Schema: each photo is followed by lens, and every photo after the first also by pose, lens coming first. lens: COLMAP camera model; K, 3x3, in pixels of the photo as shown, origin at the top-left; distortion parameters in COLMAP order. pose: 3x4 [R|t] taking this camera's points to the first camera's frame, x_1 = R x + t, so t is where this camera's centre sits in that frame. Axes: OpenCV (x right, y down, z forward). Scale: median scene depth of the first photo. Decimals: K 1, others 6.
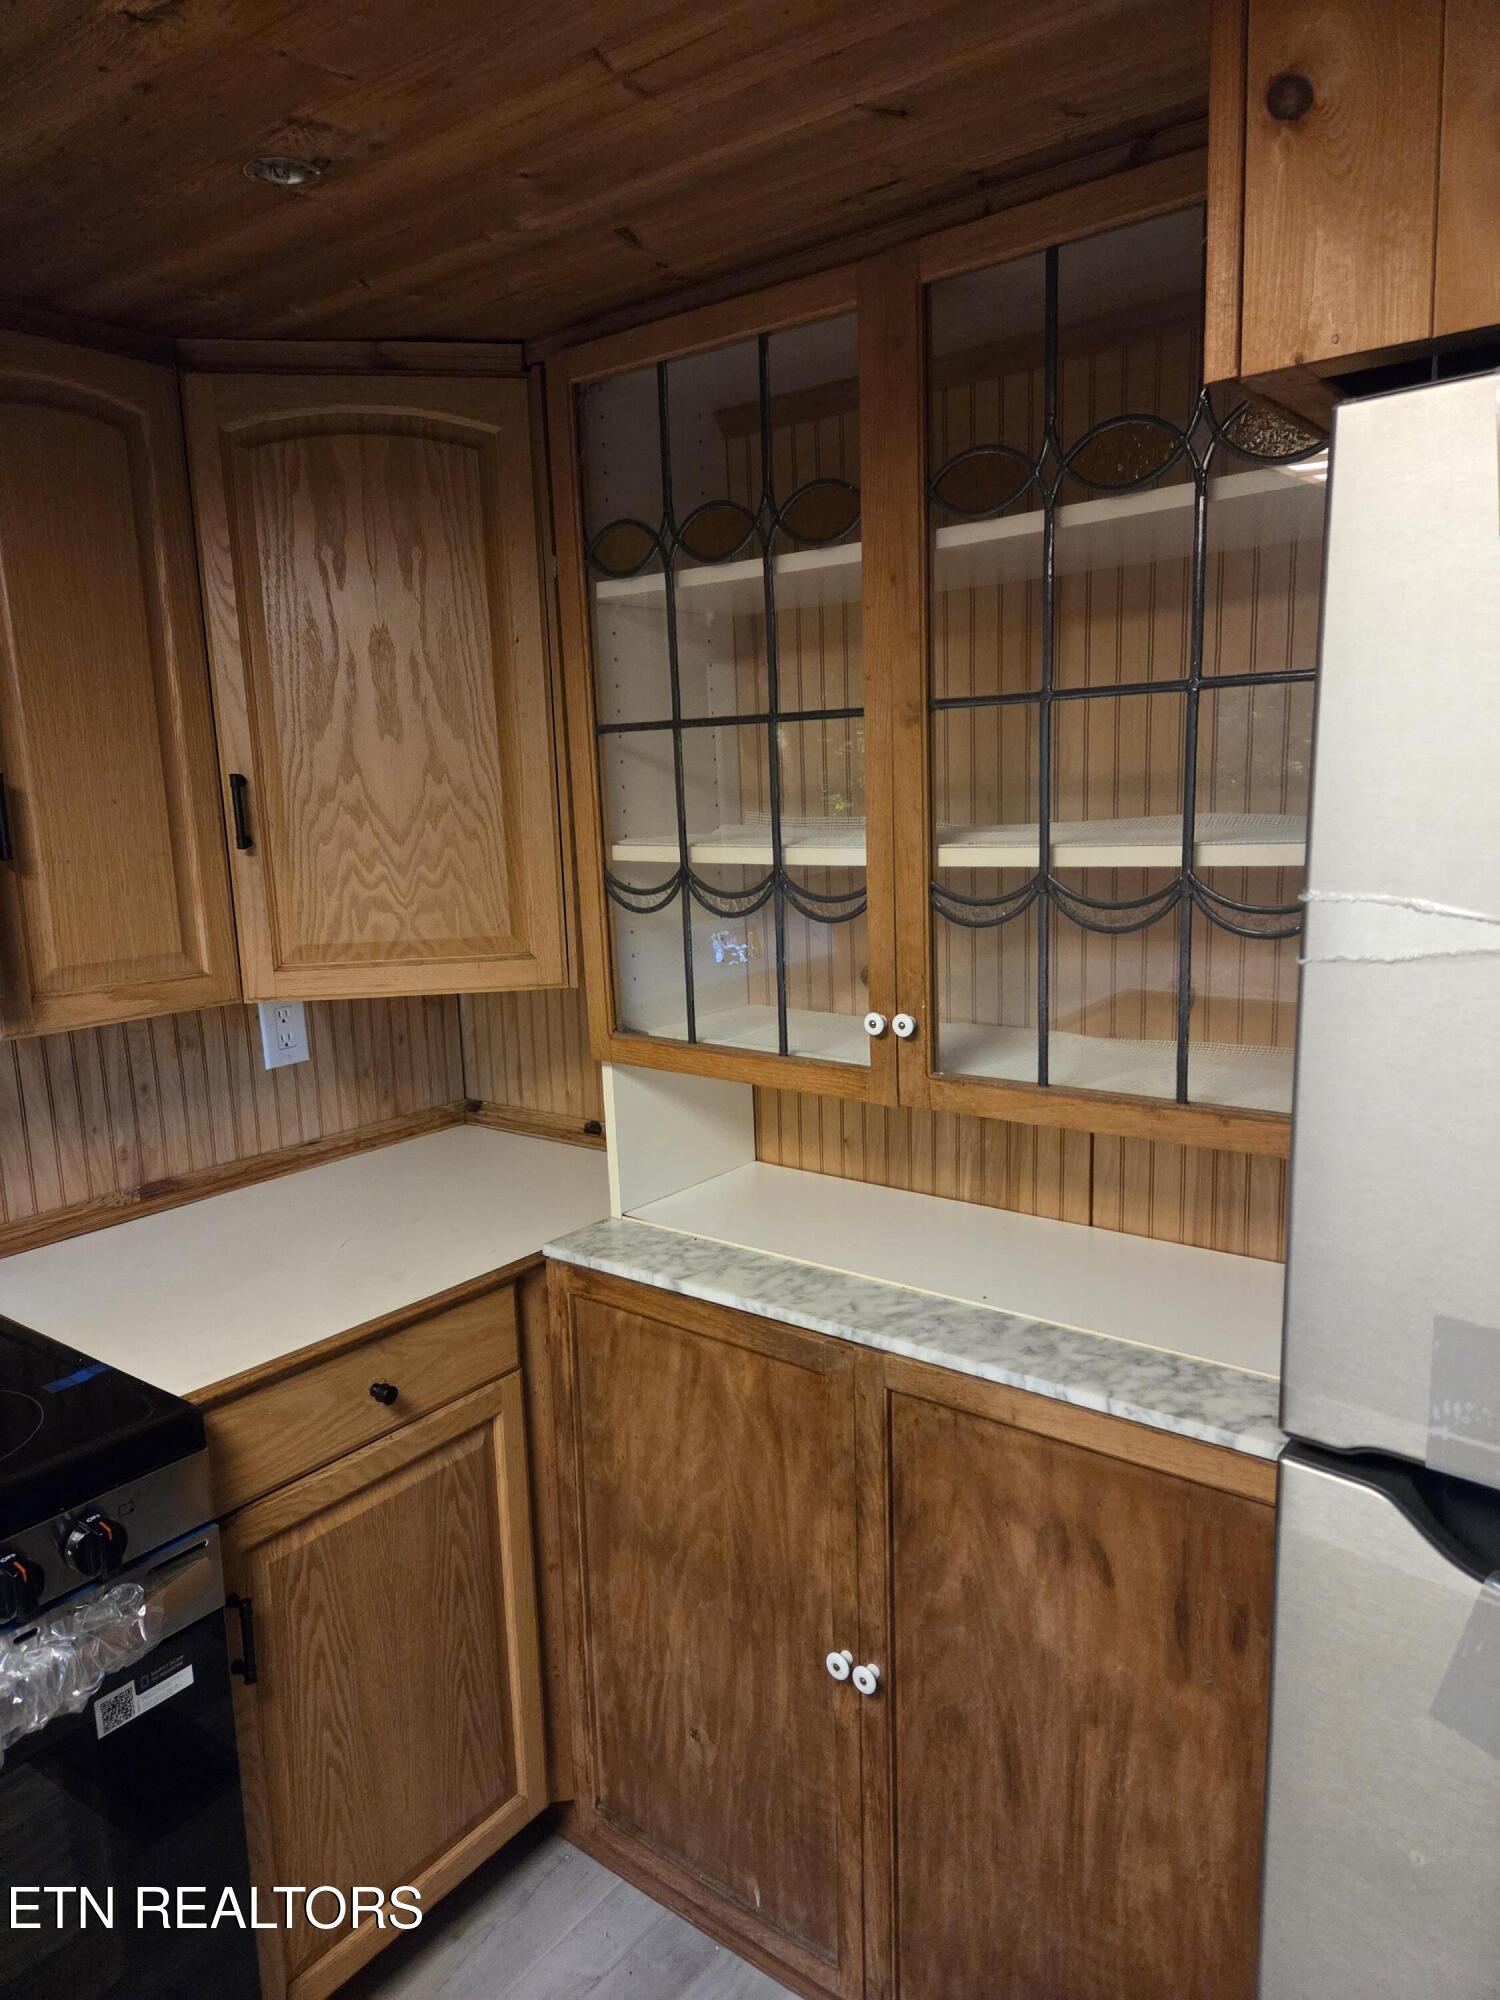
lens RADIAL K [[1345.8, 0, 754.1], [0, 1345.8, 1025.9], [0, 0, 1]] dist [0.087055, -0.074614]
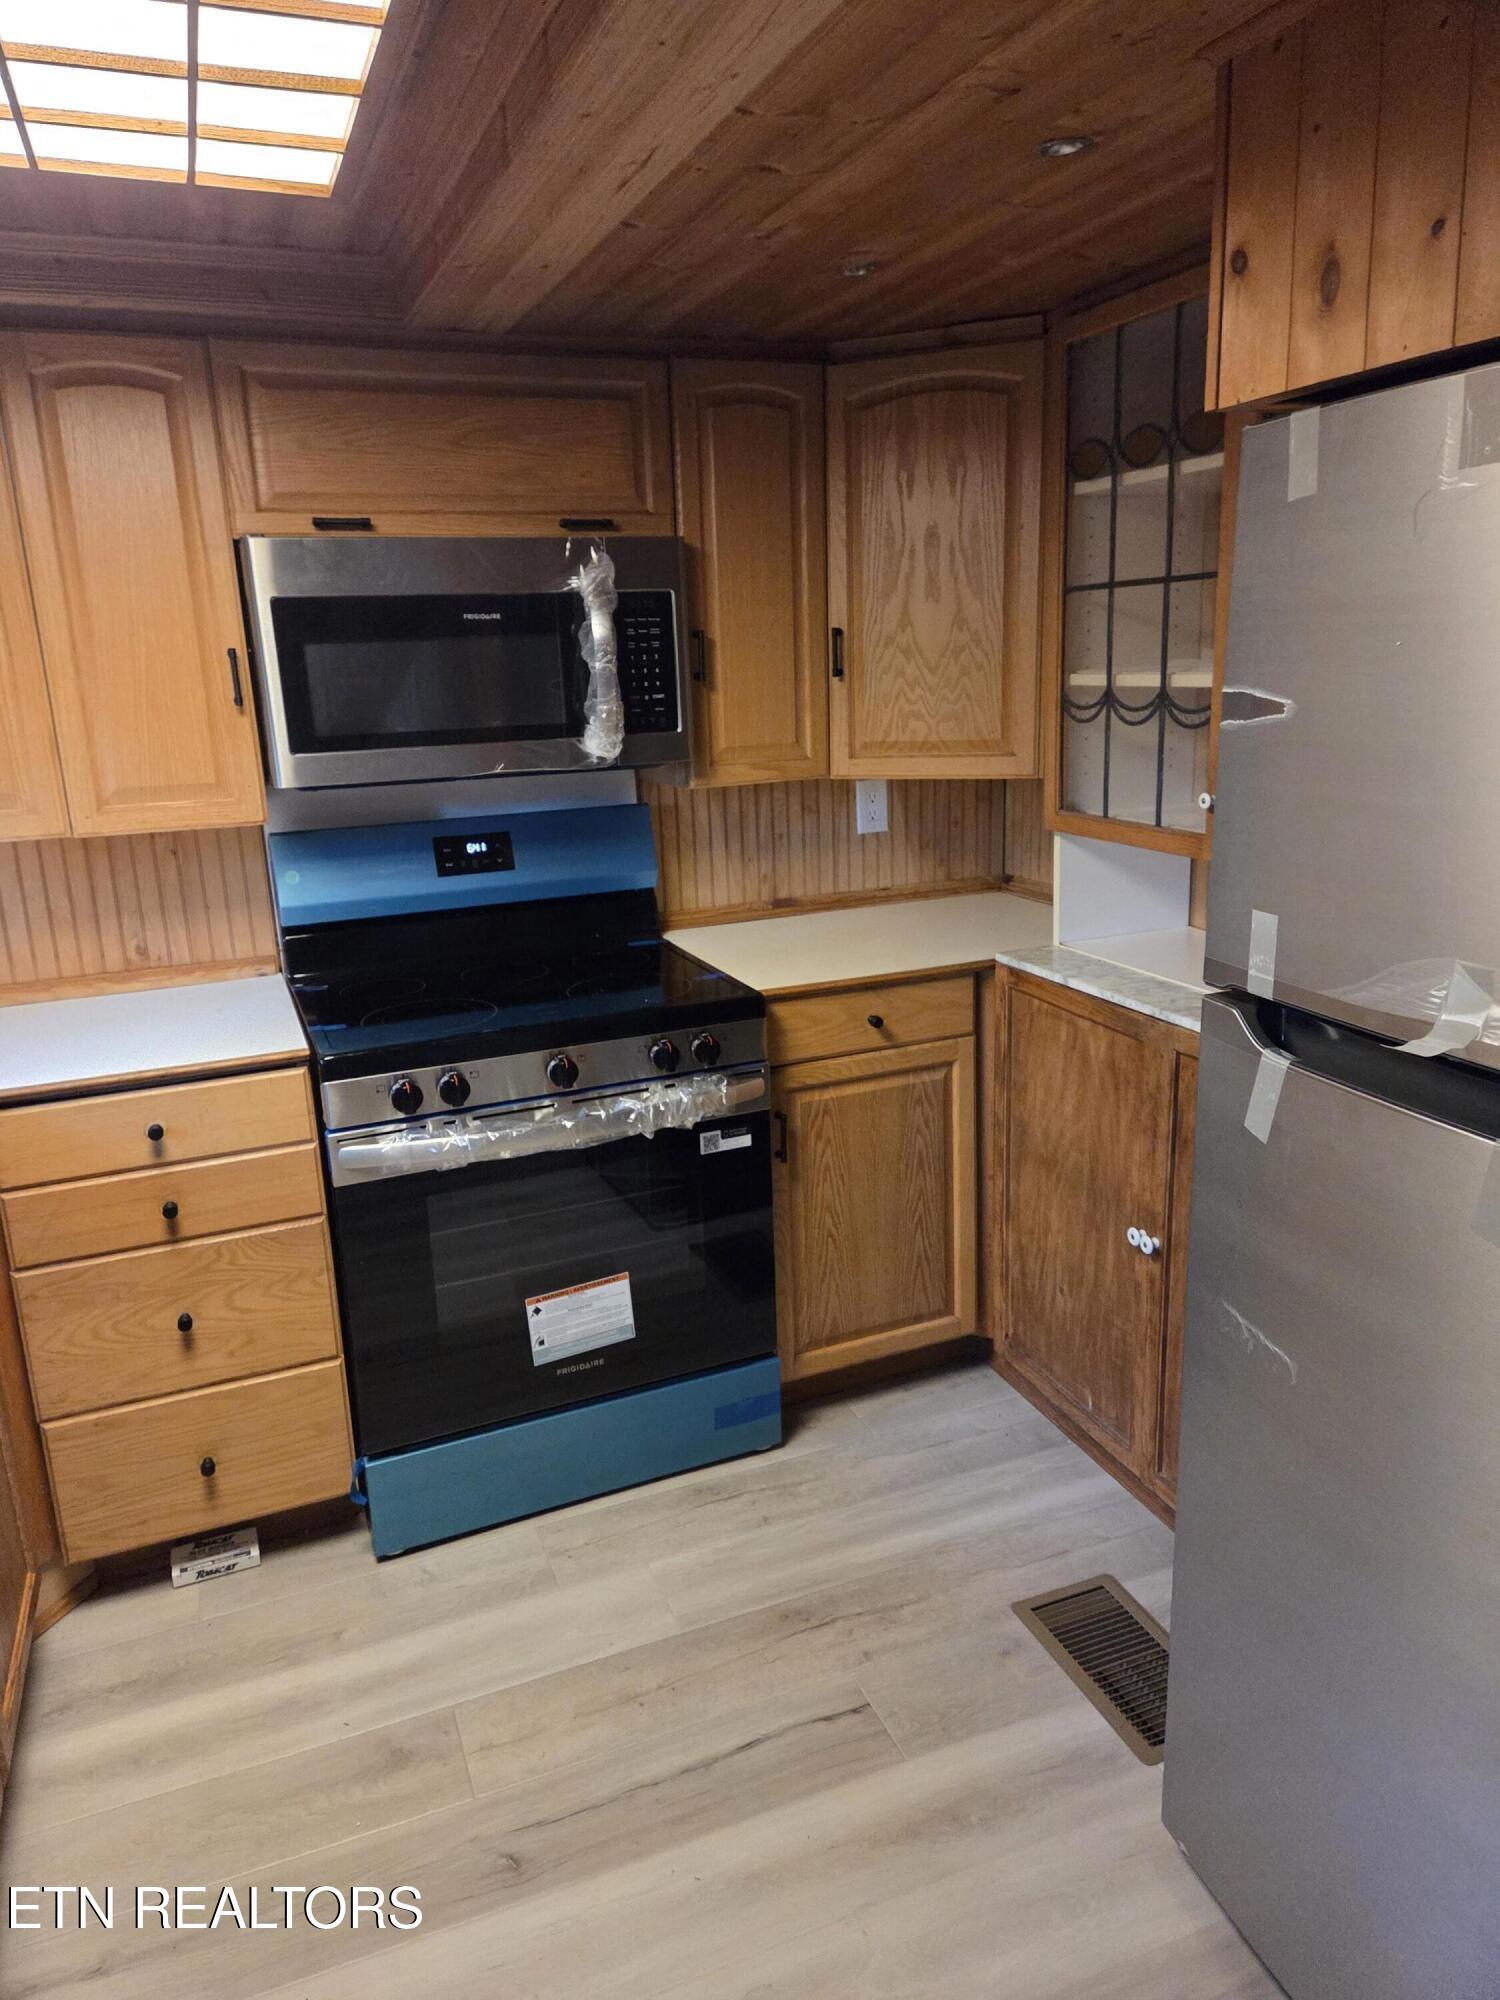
lens RADIAL K [[1345.8, 0, 743.6], [0, 1345.8, 999.4], [0, 0, 1]] dist [0.087055, -0.074614]
pose [[0.864230, 0.124444, -0.487464, 0.345303], [-0.080132, 0.990604, 0.110825, 0.075061], [0.496675, -0.056717, 0.866081, -0.429778]]
